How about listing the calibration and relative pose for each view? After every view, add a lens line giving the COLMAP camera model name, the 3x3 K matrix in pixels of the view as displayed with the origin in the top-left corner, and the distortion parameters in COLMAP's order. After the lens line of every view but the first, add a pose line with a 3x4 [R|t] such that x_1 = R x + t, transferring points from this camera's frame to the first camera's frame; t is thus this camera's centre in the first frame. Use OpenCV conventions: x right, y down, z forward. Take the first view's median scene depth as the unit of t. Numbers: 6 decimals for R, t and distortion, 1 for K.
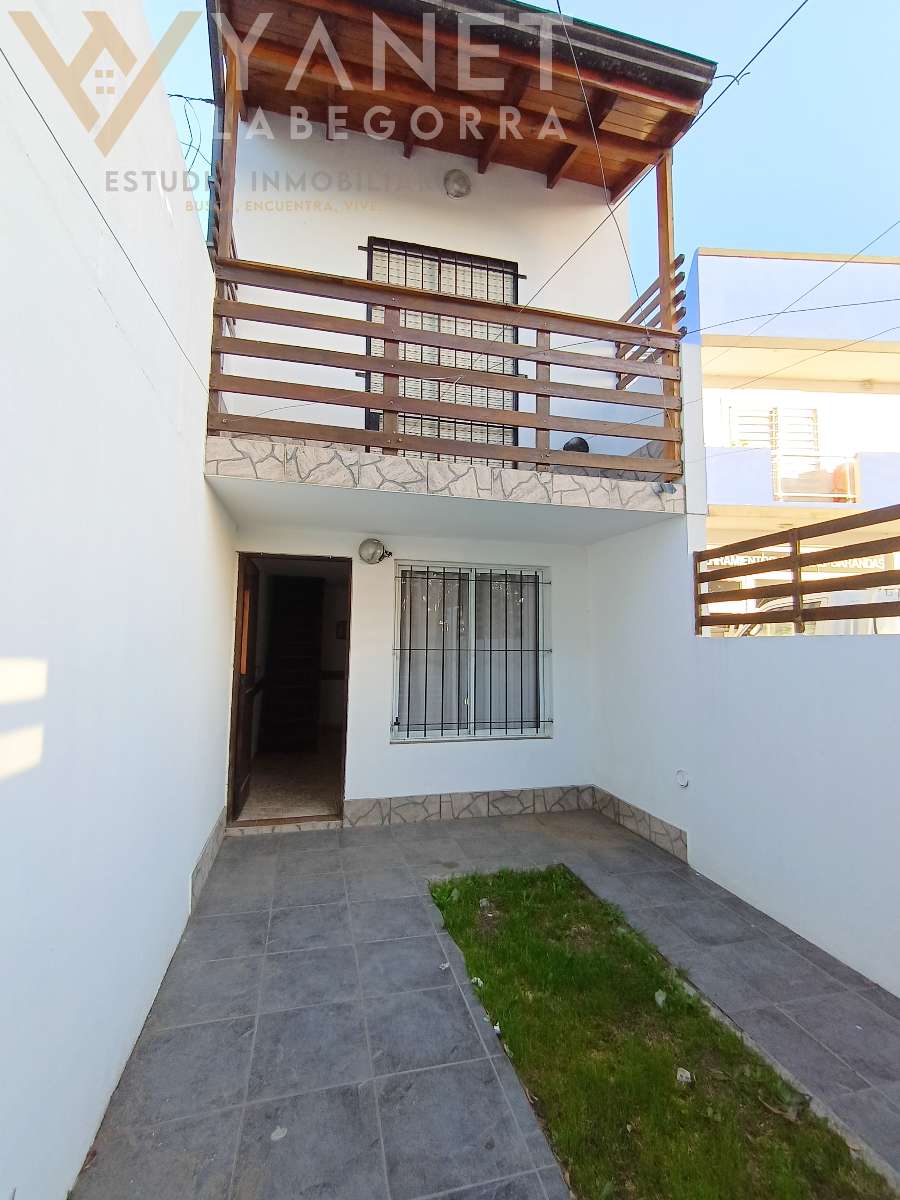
lens RADIAL K [[548.6, 0, 450.0], [0, 548.6, 600.0], [0, 0, 1]] dist [-0.037615, 0.000164]
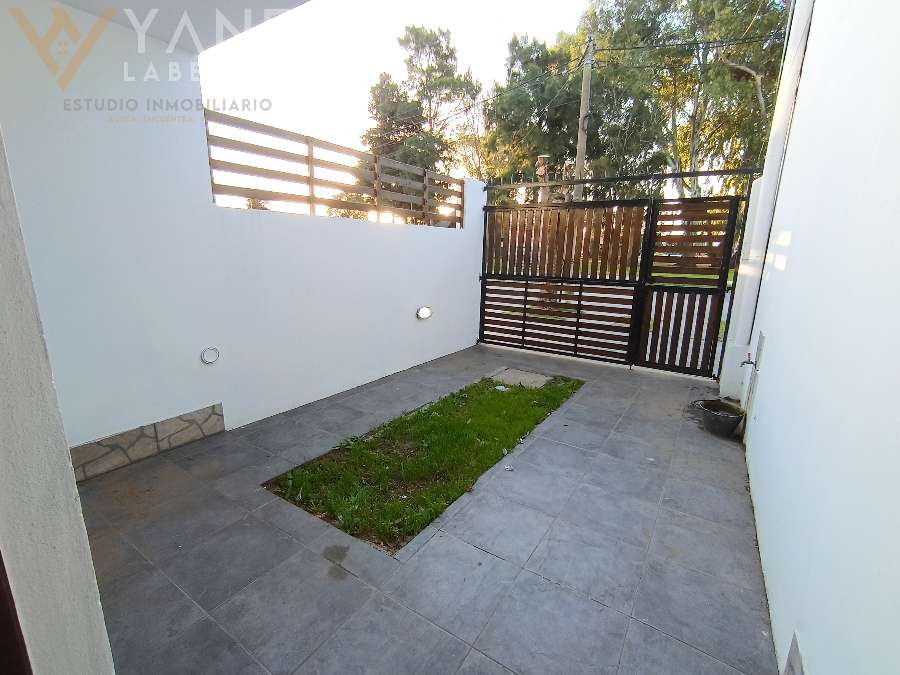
lens RADIAL K [[411.4, 0, 450.0], [0, 411.4, 337.5], [0, 0, 1]] dist [-0.037615, 0.000164]
pose [[-0.679958, -0.181104, 0.710534, -0.506238], [-0.081364, 0.981670, 0.172350, 0.187237], [-0.728723, 0.059379, -0.682229, 1.596681]]
